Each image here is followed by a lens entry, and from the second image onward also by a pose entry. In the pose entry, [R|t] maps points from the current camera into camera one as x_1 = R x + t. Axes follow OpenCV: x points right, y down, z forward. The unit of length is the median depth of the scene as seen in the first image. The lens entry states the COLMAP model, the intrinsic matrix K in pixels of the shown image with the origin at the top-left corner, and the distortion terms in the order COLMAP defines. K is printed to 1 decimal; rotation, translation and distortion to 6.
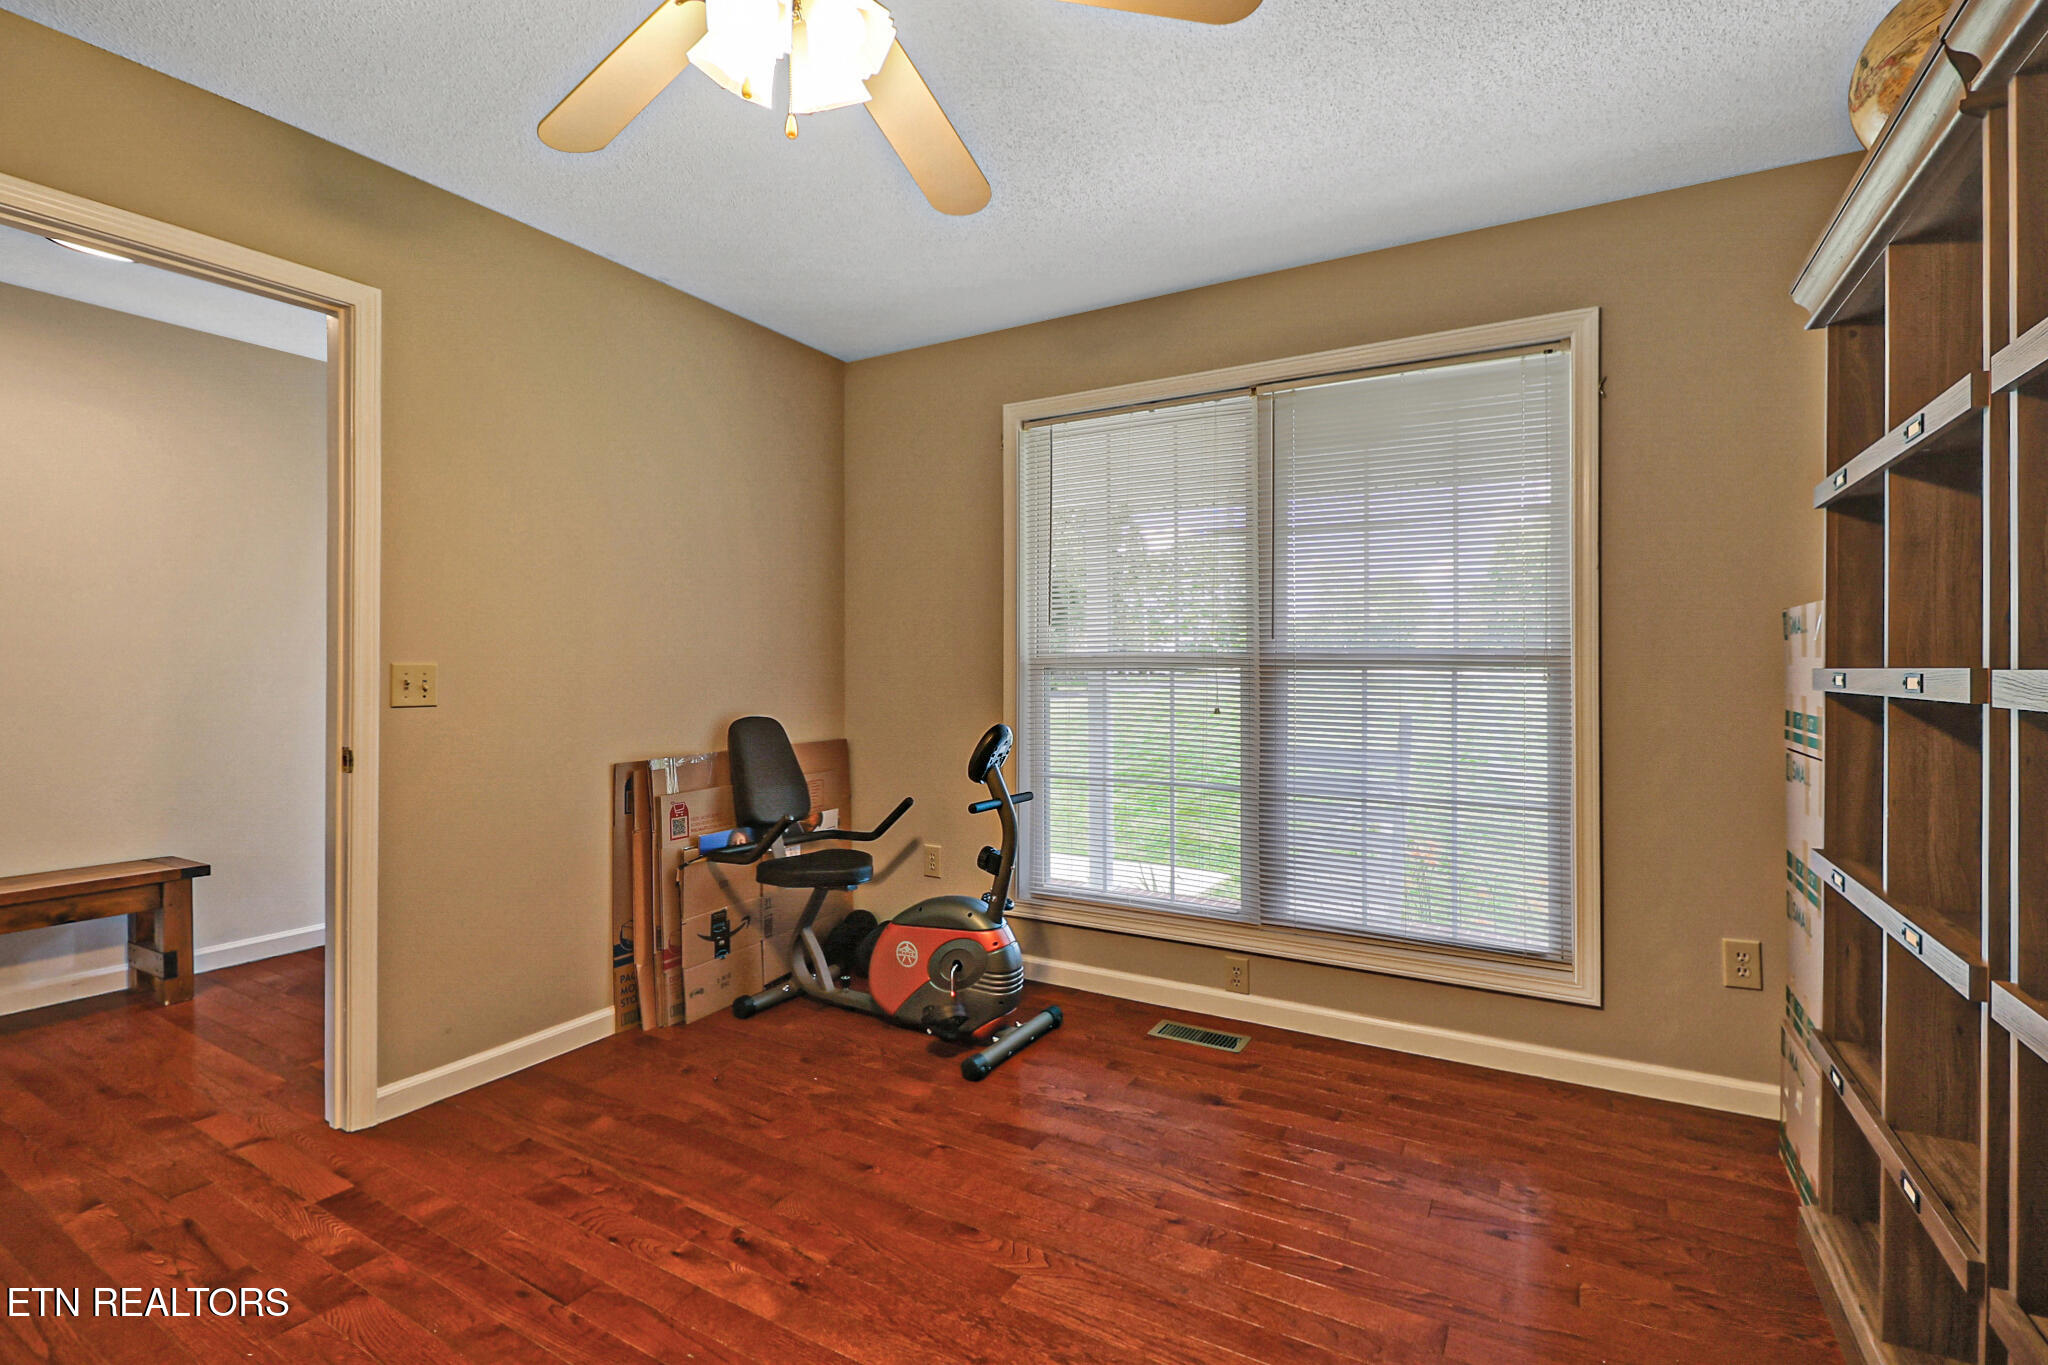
lens RADIAL K [[942.5, 0, 1008.6], [0, 942.5, 670.5], [0, 0, 1]] dist [0.003473, -0.006135]
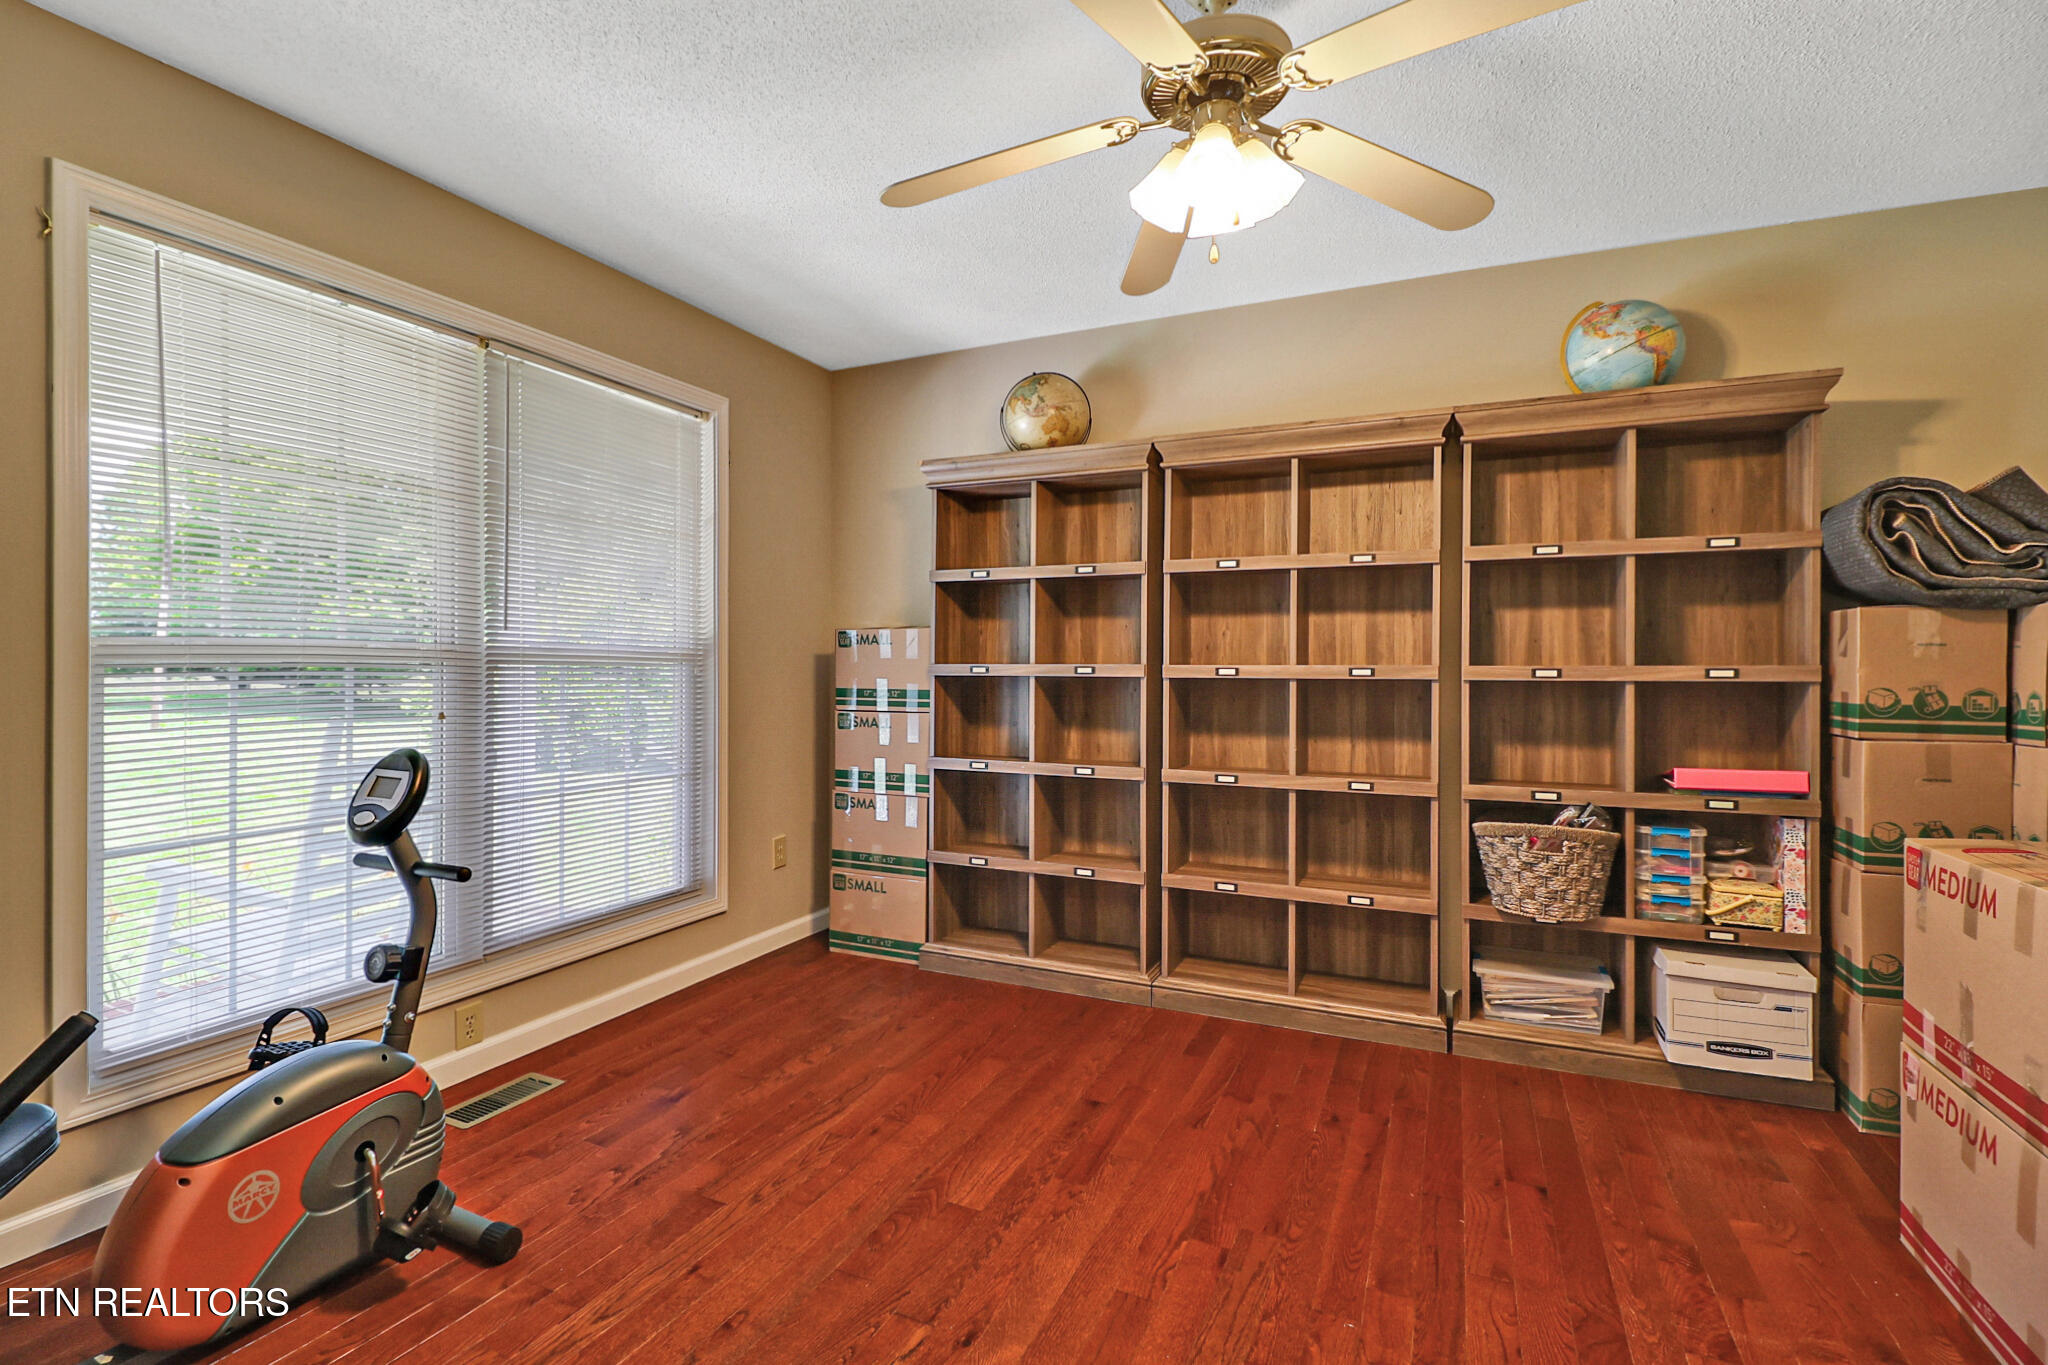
lens RADIAL K [[942.5, 0, 1004.8], [0, 942.5, 675.8], [0, 0, 1]] dist [0.003473, -0.006135]
pose [[-0.081486, -0.012102, 0.996601, -0.742066], [0.000930, 0.999925, 0.012219, -0.001312], [-0.996674, 0.001922, -0.081469, 0.683486]]
